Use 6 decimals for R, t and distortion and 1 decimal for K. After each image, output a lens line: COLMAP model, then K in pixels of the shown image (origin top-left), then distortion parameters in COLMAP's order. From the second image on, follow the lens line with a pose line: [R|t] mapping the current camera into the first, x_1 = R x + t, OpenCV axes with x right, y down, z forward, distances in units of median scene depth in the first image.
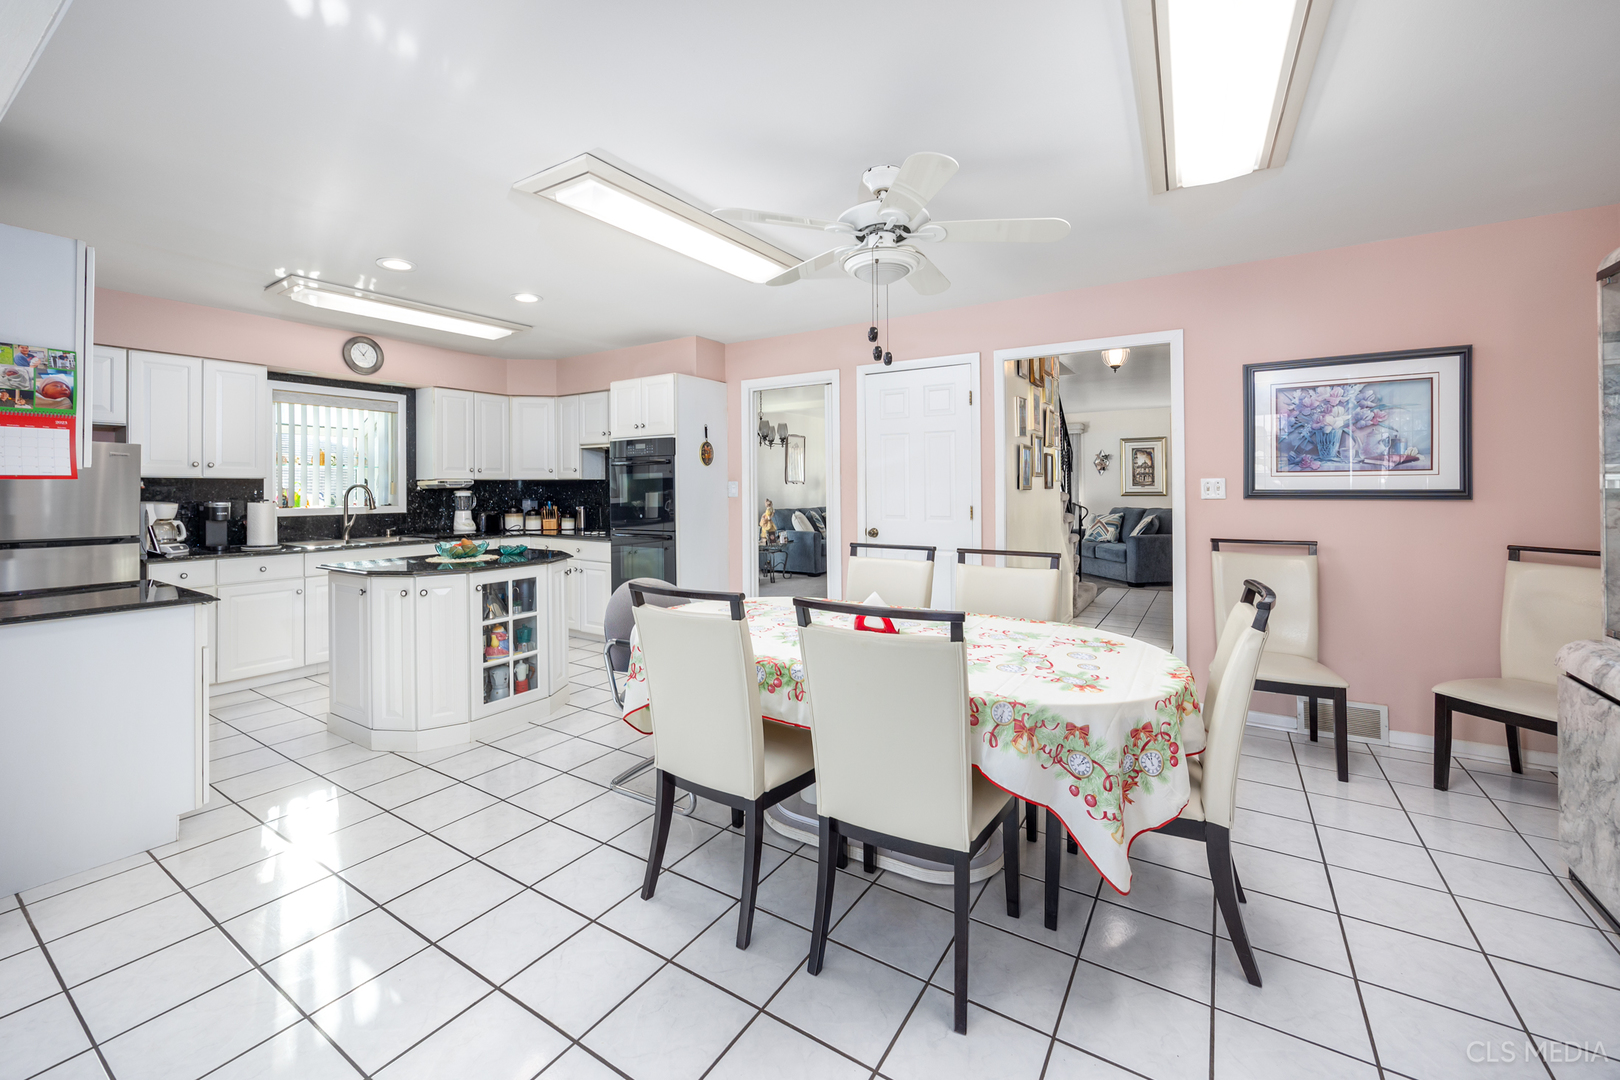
lens RADIAL K [[659.4, 0, 786.6], [0, 659.4, 487.0], [0, 0, 1]] dist [-0.000116, -0.000018]
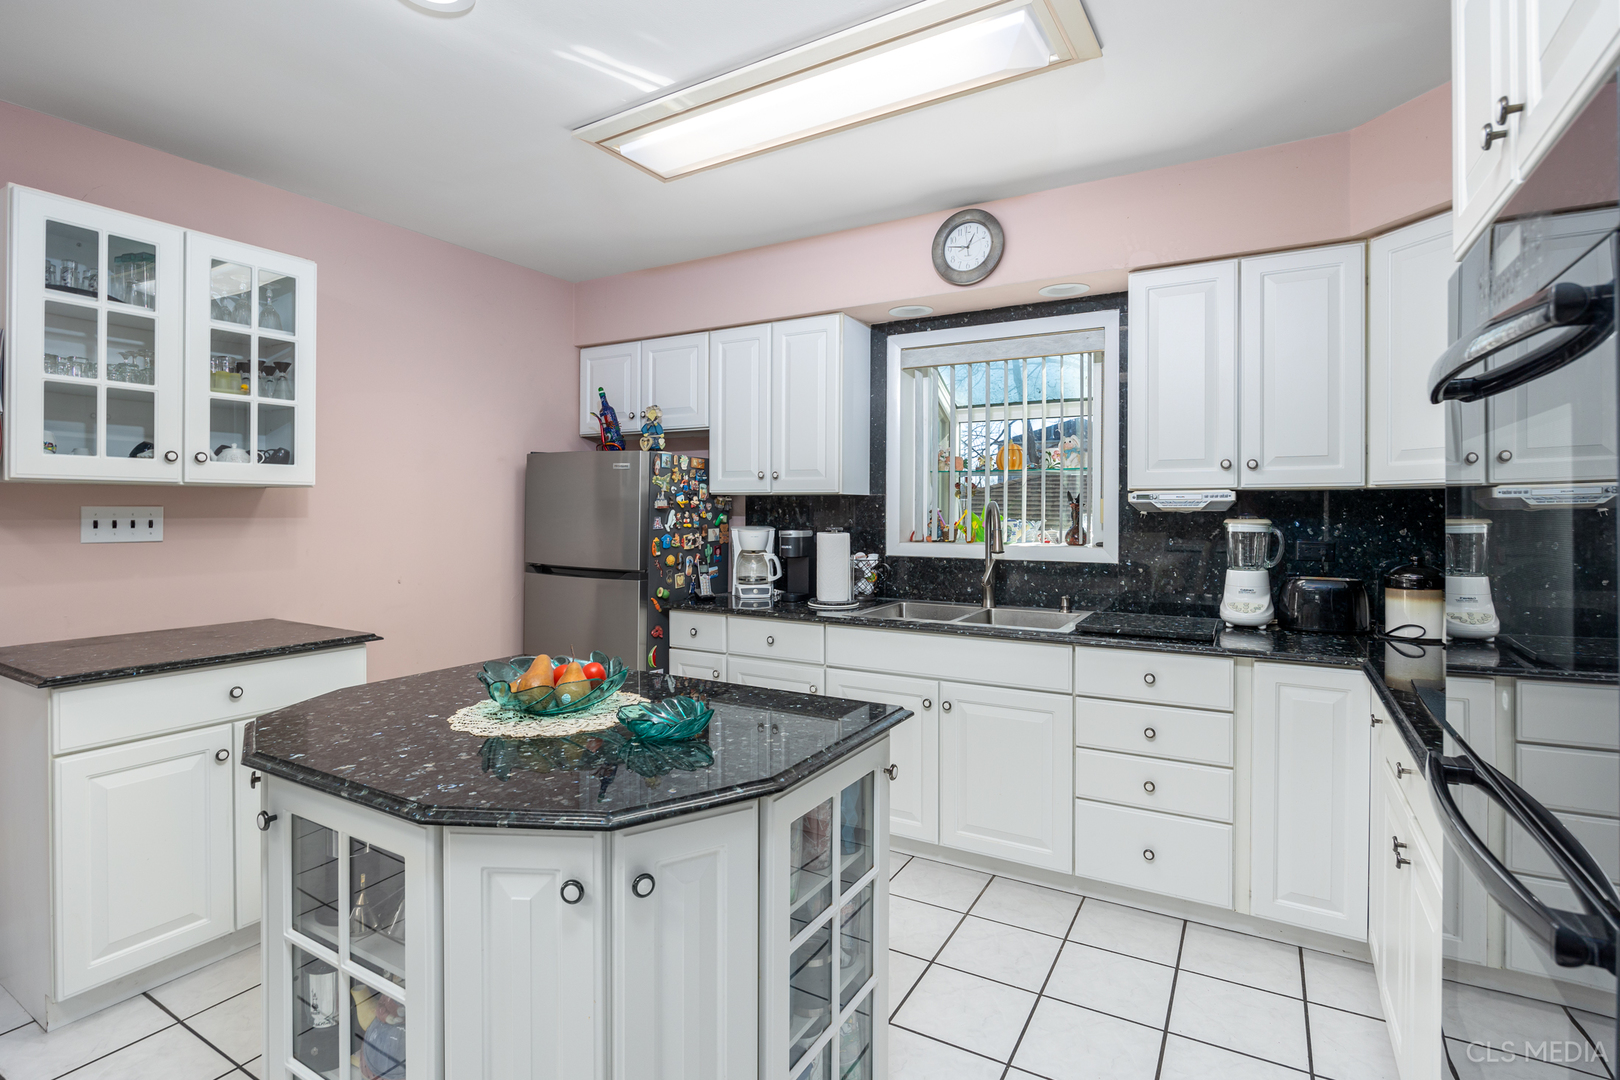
lens RADIAL K [[787.6, 0, 813.8], [0, 787.6, 507.3], [0, 0, 1]] dist [-0.000394, -0.000039]
pose [[0.068420, 0.000415, -0.997657, -0.044642], [-0.003650, 0.999993, 0.000166, -0.000146], [0.997650, 0.003630, 0.068421, 0.798755]]
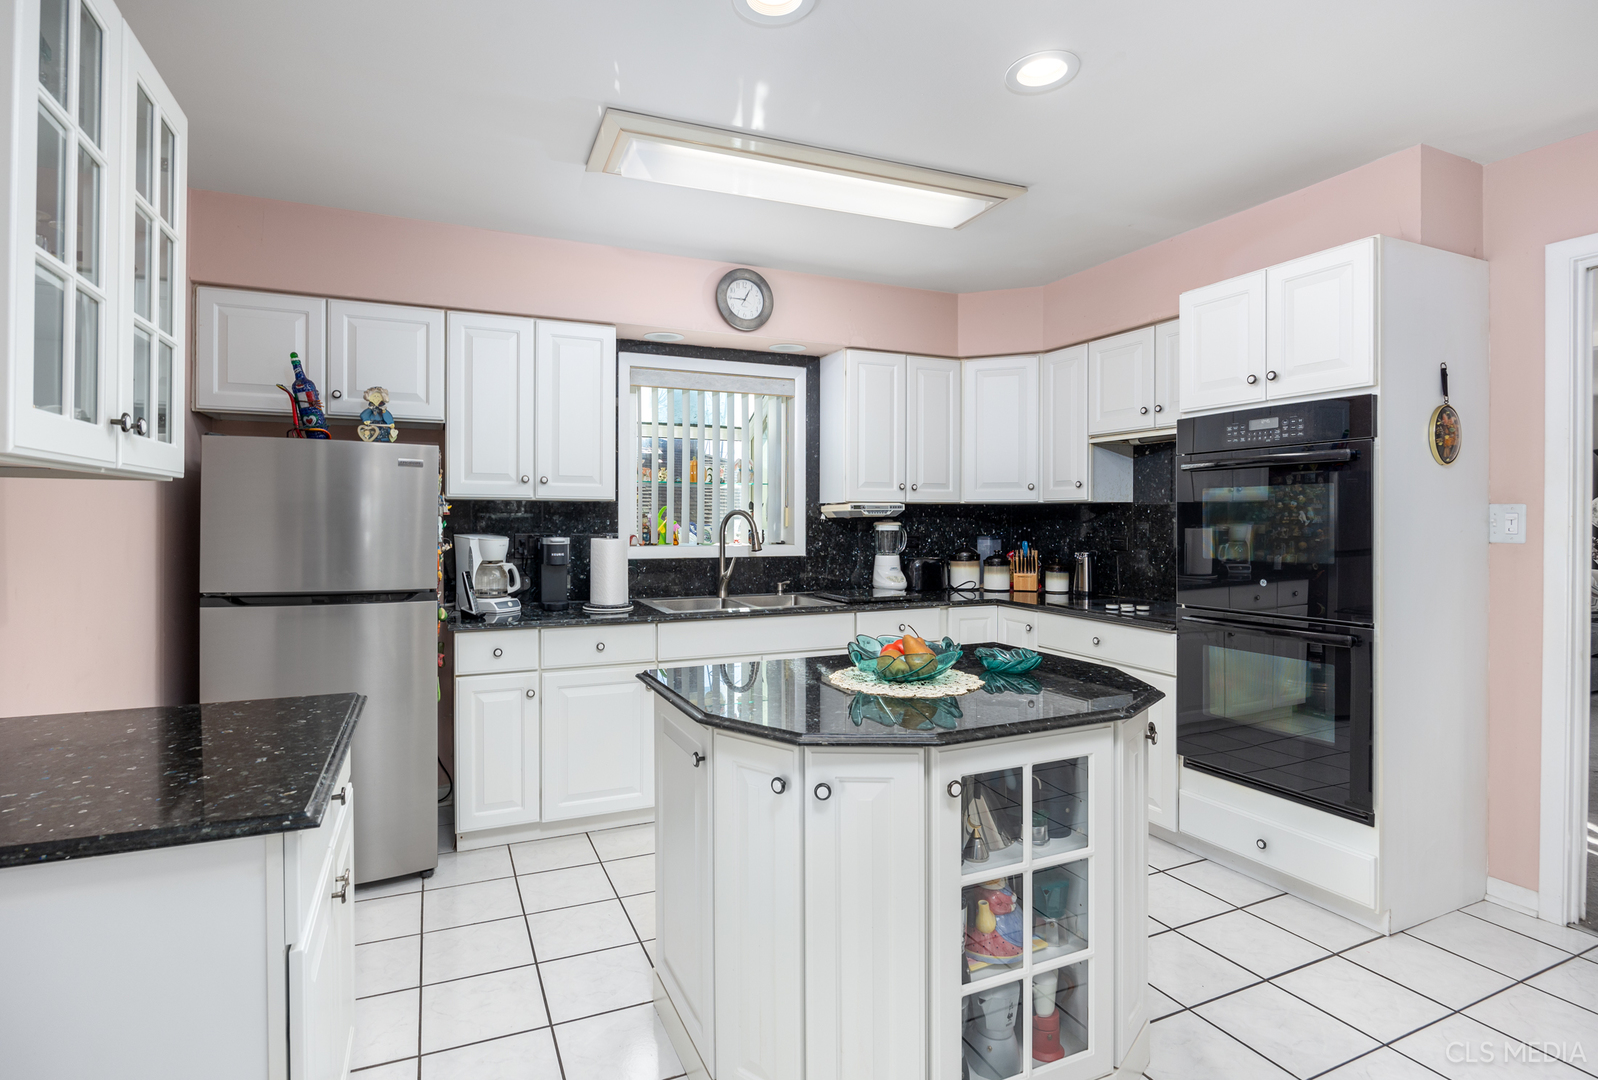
lens RADIAL K [[805.3, 0, 783.1], [0, 805.3, 515.6], [0, 0, 1]] dist [-0.001046, -0.000127]
pose [[0.844519, 0.004191, -0.535509, -0.198344], [-0.005296, 0.999986, -0.000527, 0.001085], [0.535499, 0.003282, 0.844529, 0.366614]]
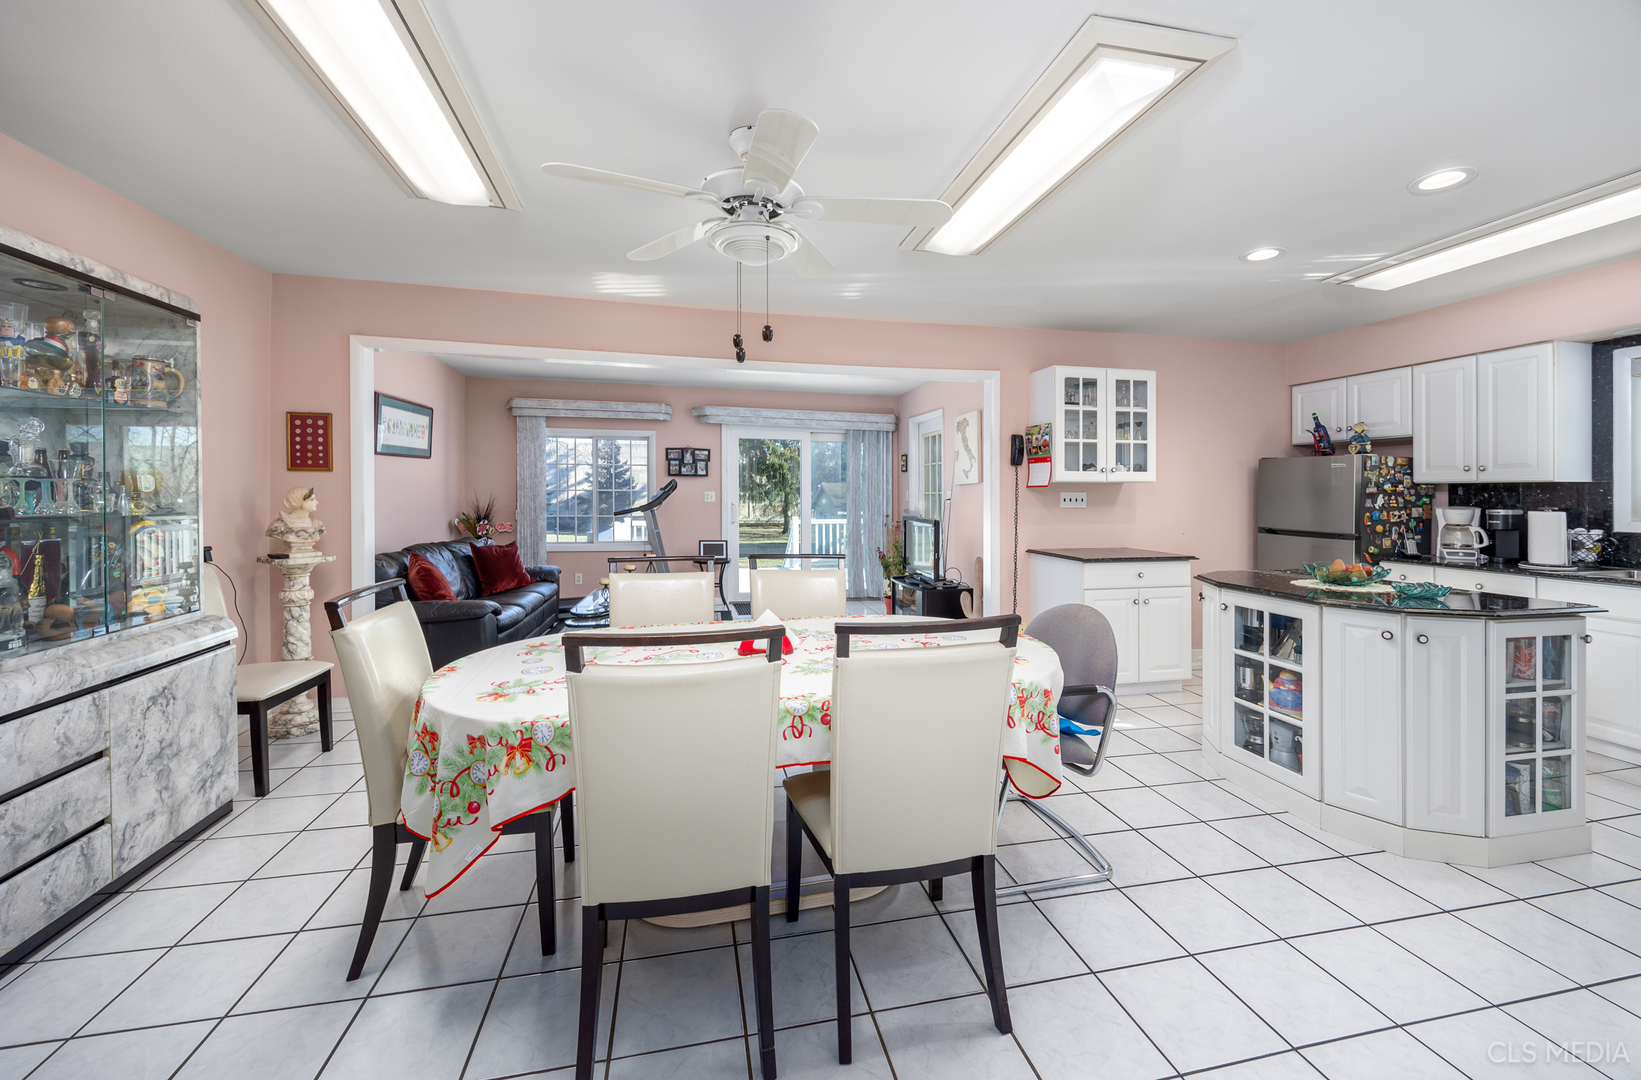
lens RADIAL K [[639.4, 0, 820.2], [0, 639.4, 490.8], [0, 0, 1]] dist [-0.001279, -0.000118]
pose [[-0.696239, -0.002691, -0.717805, 0.328567], [-0.001593, 0.999996, -0.002204, 0.001346], [0.717808, -0.000391, -0.696241, 0.777359]]
